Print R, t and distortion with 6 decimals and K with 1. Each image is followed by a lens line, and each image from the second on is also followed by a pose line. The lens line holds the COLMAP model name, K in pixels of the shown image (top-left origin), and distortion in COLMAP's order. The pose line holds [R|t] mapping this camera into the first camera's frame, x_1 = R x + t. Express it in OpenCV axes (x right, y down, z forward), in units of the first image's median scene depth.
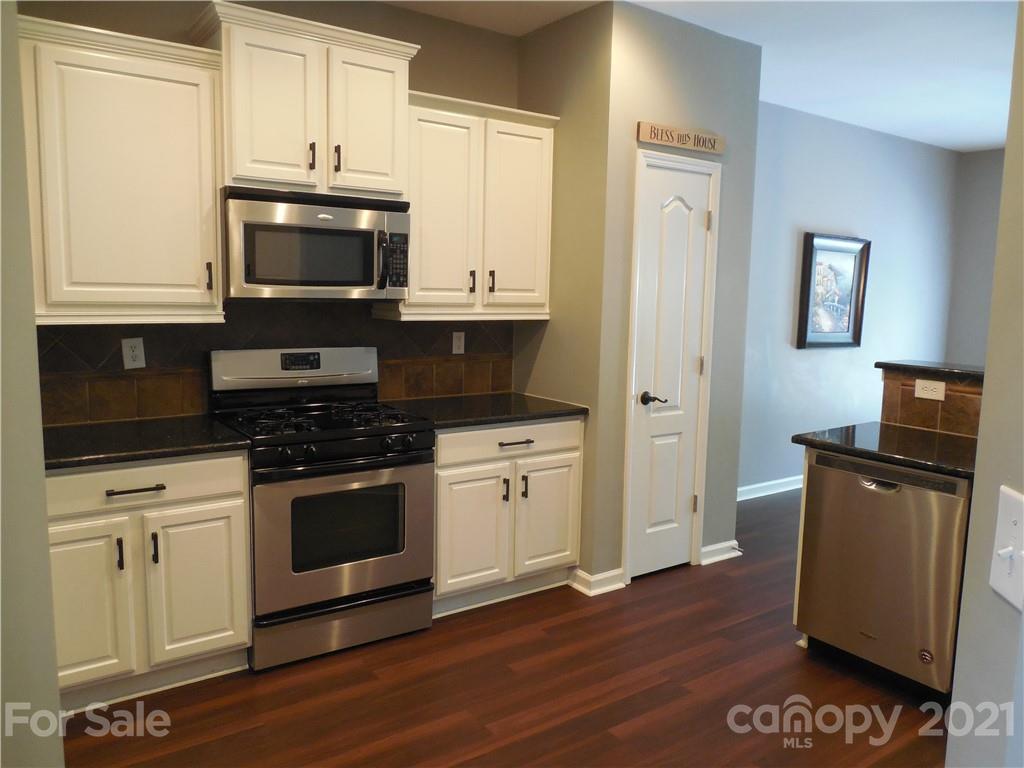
lens RADIAL K [[777.0, 0, 511.3], [0, 777.0, 380.6], [0, 0, 1]] dist [0.025358, -0.010607]
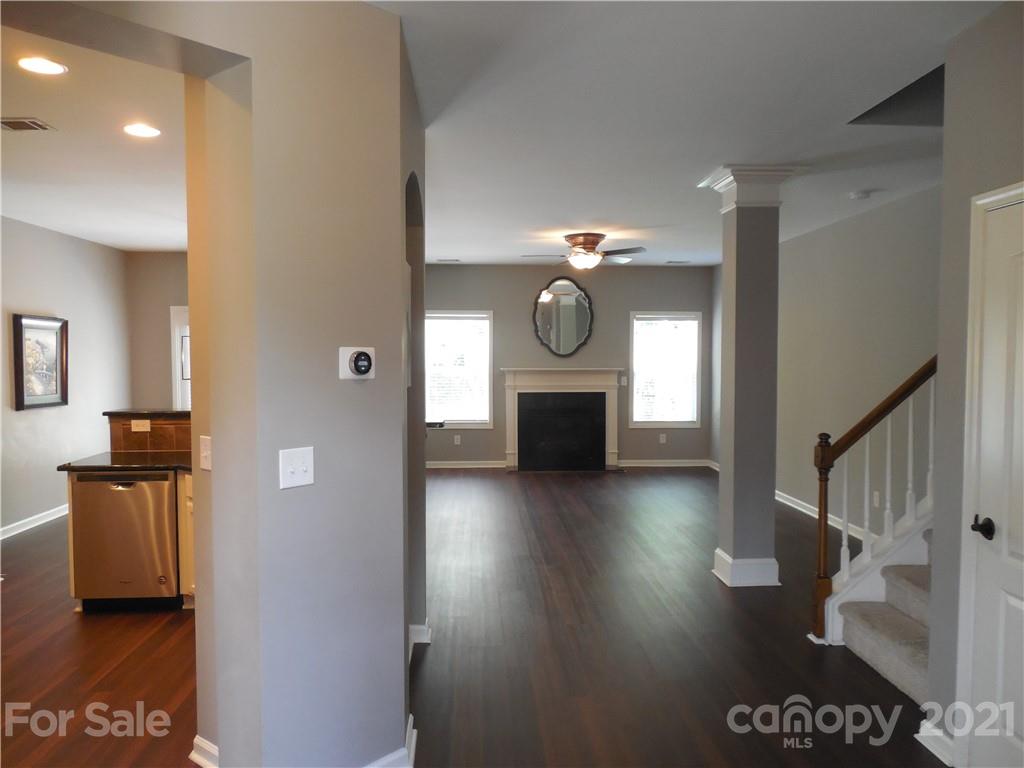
lens RADIAL K [[777.0, 0, 512.0], [0, 777.0, 379.0], [0, 0, 1]] dist [0.025358, -0.010607]
pose [[0.553620, -0.060024, 0.830604, -0.385805], [0.122186, 0.992460, -0.009720, 0.027717], [-0.823757, 0.106869, 0.556779, -0.548137]]
